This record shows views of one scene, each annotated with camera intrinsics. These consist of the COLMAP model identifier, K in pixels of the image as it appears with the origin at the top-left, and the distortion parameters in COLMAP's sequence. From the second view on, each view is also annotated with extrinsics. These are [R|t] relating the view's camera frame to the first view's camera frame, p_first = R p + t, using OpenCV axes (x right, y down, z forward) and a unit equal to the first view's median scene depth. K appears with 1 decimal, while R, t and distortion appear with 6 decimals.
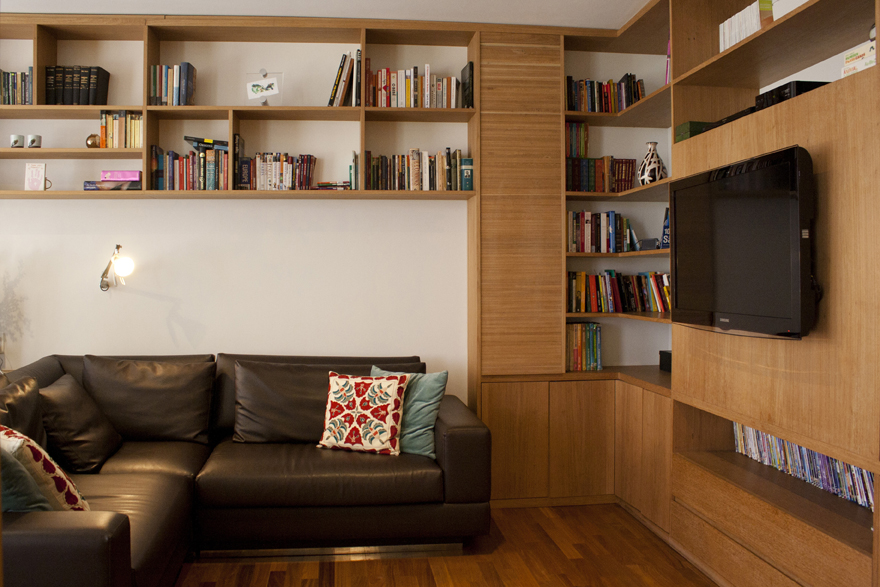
lens RADIAL K [[752.6, 0, 440.0], [0, 752.6, 293.5], [0, 0, 1]] dist [-0.129099, 0.000513]
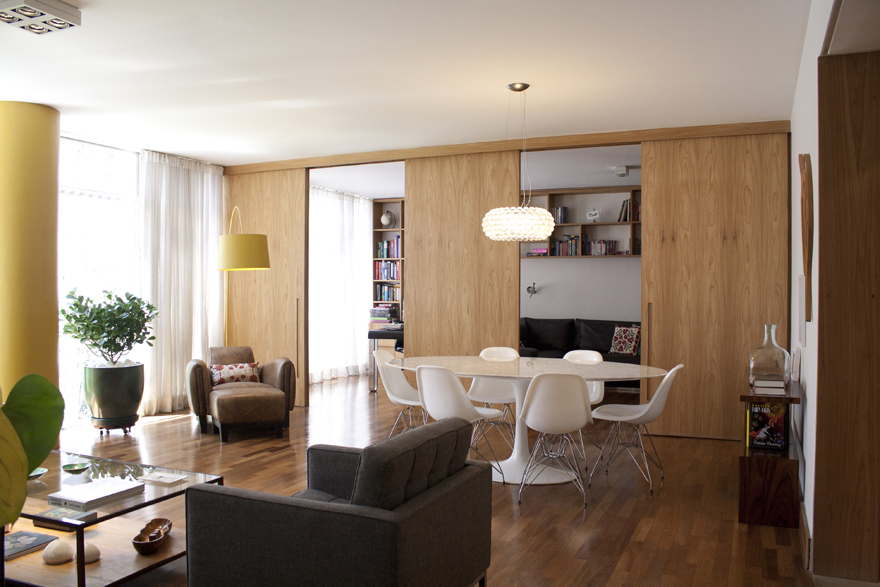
lens RADIAL K [[752.6, 0, 440.0], [0, 752.6, 293.5], [0, 0, 1]] dist [-0.129099, 0.000513]
pose [[0.855734, 0.007055, -0.517367, 0.645204], [-0.014657, 0.999836, -0.010610, 0.027951], [0.517208, 0.016663, 0.855698, -1.475461]]
